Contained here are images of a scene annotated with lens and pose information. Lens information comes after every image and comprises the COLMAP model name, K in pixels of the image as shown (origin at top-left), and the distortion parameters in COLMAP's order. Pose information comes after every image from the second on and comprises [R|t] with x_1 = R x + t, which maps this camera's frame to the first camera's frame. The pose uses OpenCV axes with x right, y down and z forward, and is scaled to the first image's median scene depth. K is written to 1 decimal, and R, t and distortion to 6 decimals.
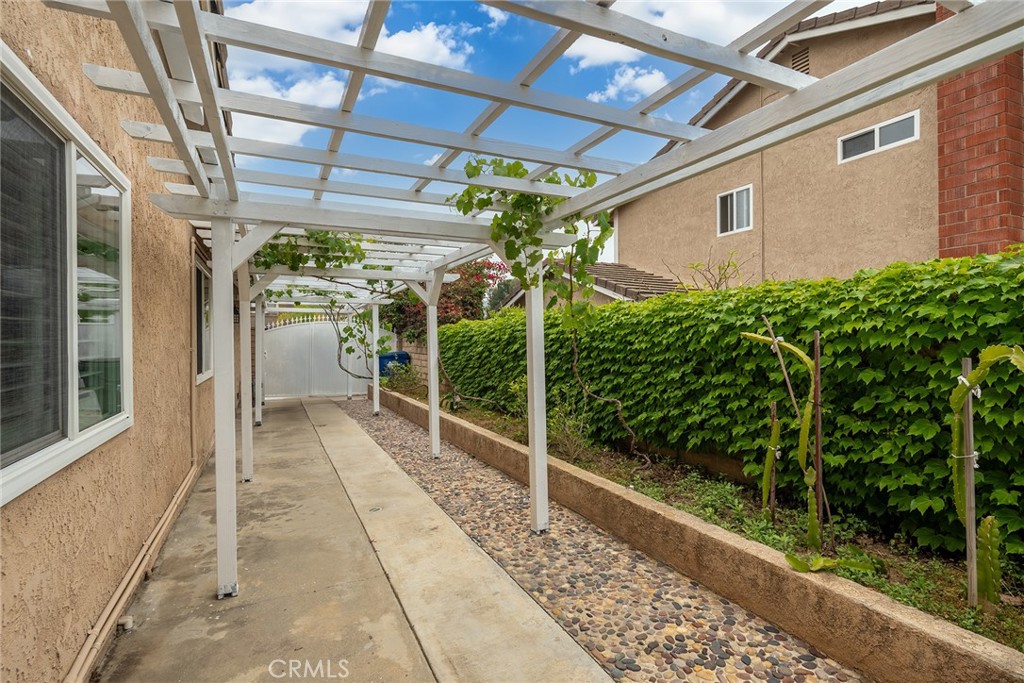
lens RADIAL K [[512.5, 0, 511.6], [0, 512.5, 337.4], [0, 0, 1]] dist [-0.002258, -0.001140]
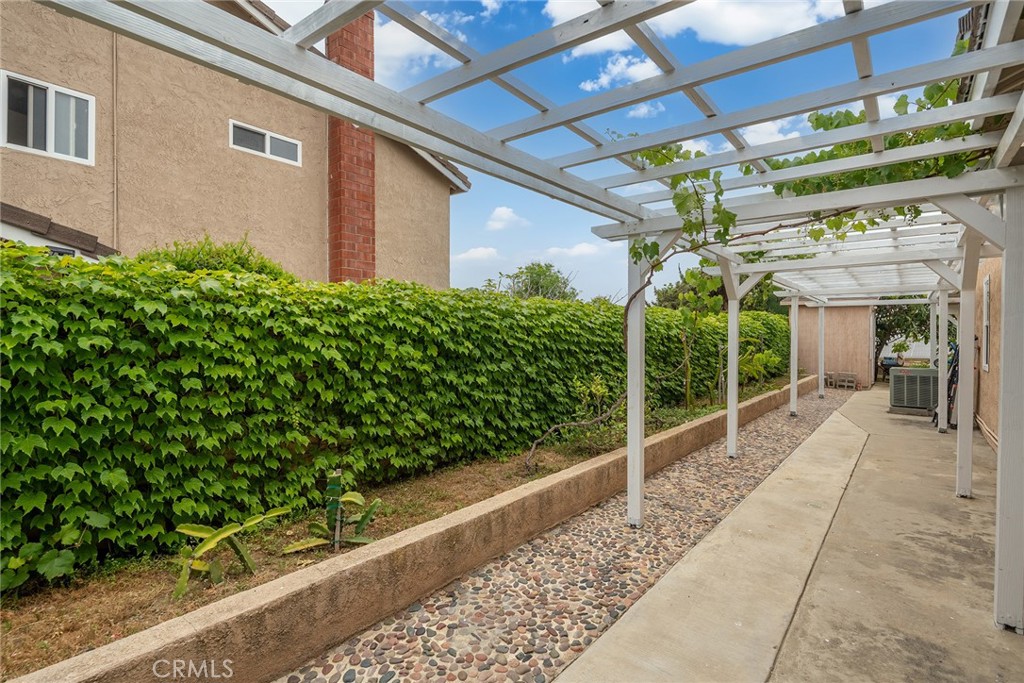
lens RADIAL K [[512.5, 0, 510.8], [0, 512.5, 340.3], [0, 0, 1]] dist [-0.002258, -0.001140]
pose [[-0.455238, -0.006751, 0.890344, -0.753904], [-0.007726, 0.999964, 0.003631, 0.012888], [-0.890336, -0.005226, -0.455273, 1.694425]]
